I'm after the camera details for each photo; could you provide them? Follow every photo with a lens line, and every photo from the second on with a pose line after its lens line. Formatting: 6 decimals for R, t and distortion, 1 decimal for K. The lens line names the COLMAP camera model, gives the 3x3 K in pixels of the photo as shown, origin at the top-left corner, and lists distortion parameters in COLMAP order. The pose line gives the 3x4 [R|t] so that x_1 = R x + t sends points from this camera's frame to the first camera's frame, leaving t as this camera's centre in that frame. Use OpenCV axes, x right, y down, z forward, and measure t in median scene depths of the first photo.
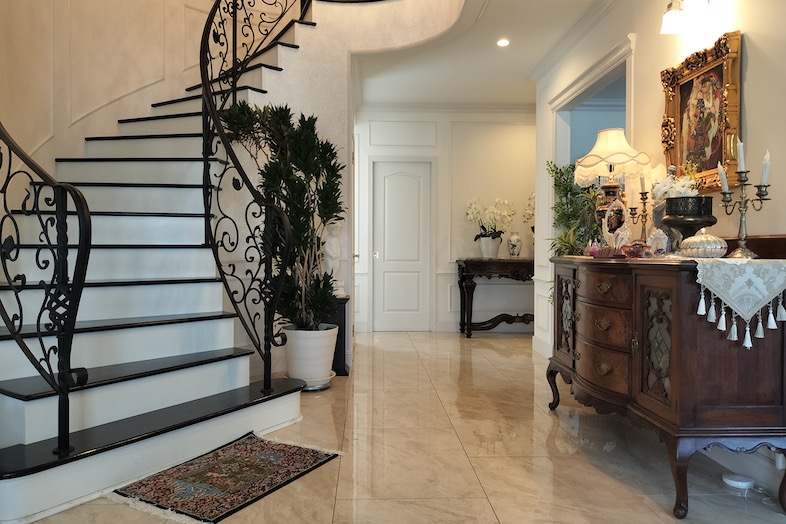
lens RADIAL K [[592.7, 0, 393.0], [0, 592.7, 261.1], [0, 0, 1]] dist [0.002292, 0.001074]
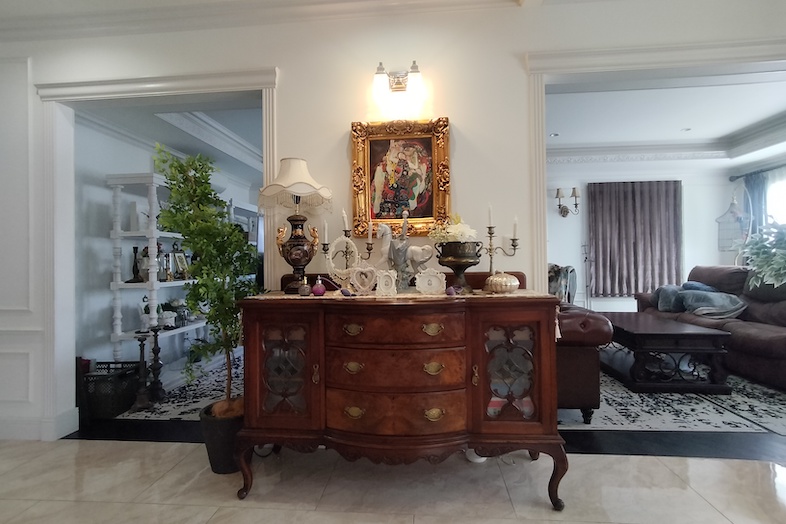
lens RADIAL K [[376.7, 0, 394.6], [0, 376.7, 258.1], [0, 0, 1]] dist [-0.006643, -0.000071]
pose [[0.128329, 0.010567, 0.991675, -0.249398], [0.031303, 0.999402, -0.014701, -0.061106], [-0.991238, 0.032929, 0.127921, 0.937231]]
